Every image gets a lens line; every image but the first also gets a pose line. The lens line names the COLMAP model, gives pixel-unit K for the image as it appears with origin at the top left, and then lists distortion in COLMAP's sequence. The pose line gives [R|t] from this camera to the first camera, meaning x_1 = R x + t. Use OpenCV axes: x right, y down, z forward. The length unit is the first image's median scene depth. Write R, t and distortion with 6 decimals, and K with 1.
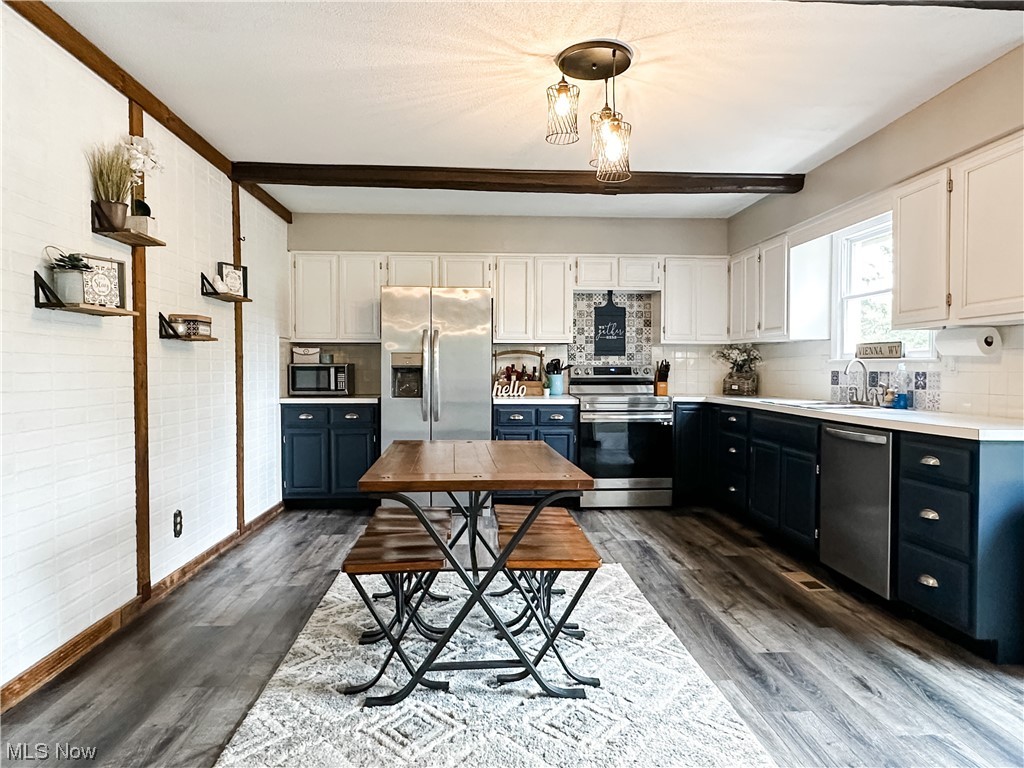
lens RADIAL K [[644.7, 0, 511.6], [0, 644.7, 390.2], [0, 0, 1]] dist [-0.002099, 0.001160]
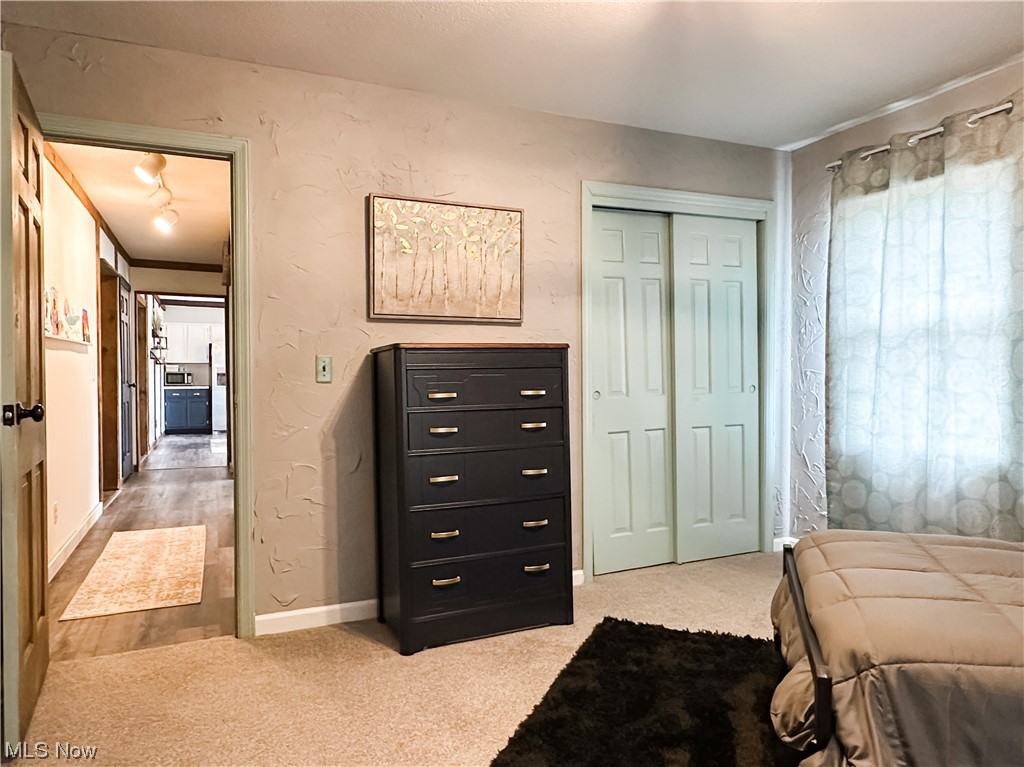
lens RADIAL K [[680.5, 0, 512.0], [0, 680.5, 383.5], [0, 0, 1]] dist [-0.020961, -0.002028]
pose [[0.934919, -0.012340, 0.354647, -0.045491], [0.020621, 0.999596, -0.019579, 0.072720], [-0.354262, 0.025618, 0.934795, -1.694352]]
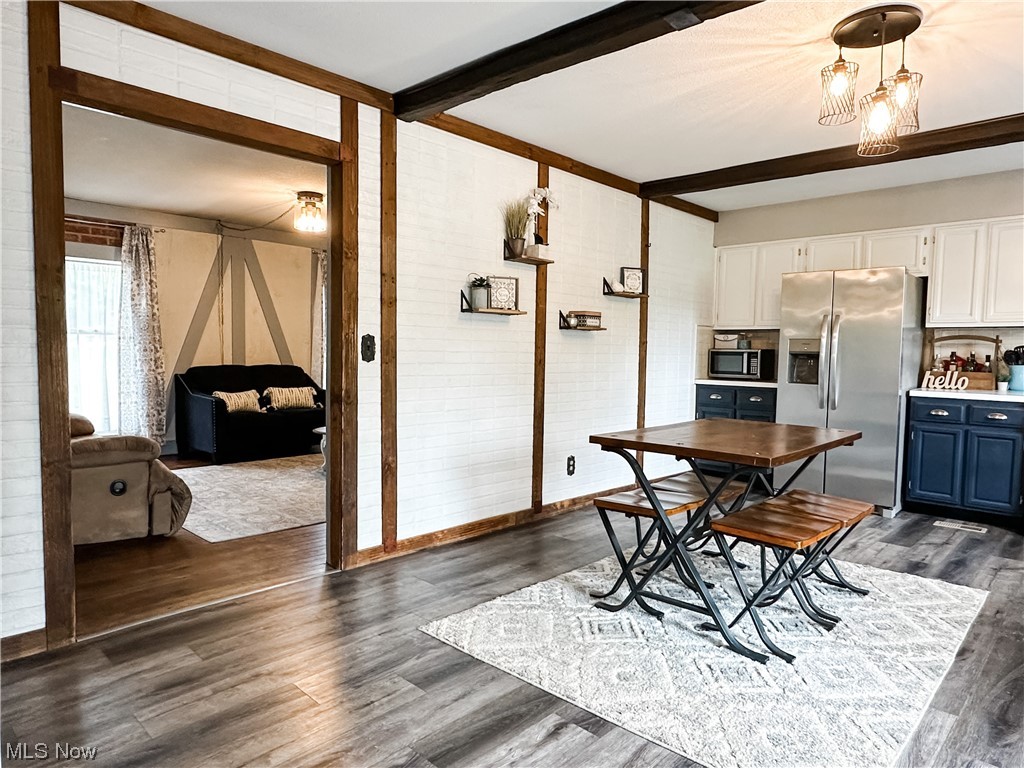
lens RADIAL K [[644.7, 0, 511.6], [0, 644.7, 390.2], [0, 0, 1]] dist [-0.002099, 0.001160]
pose [[0.684000, 0.054642, -0.727433, 0.237505], [-0.038892, 0.998504, 0.038434, 0.000798], [0.728445, 0.002002, 0.685102, -0.014054]]
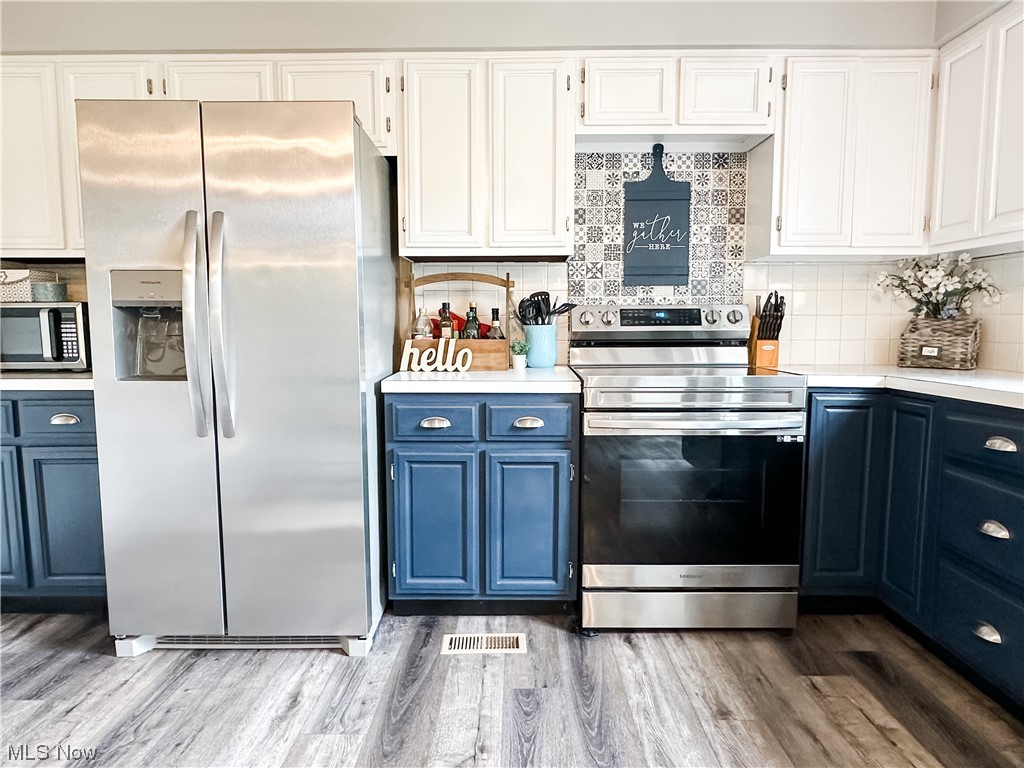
lens RADIAL K [[644.7, 0, 511.6], [0, 644.7, 390.2], [0, 0, 1]] dist [-0.002099, 0.001160]
pose [[0.997957, 0.003071, -0.063811, 0.083935], [0.001084, 0.997886, 0.064974, -0.007710], [0.063876, -0.064910, 0.995845, 0.561235]]
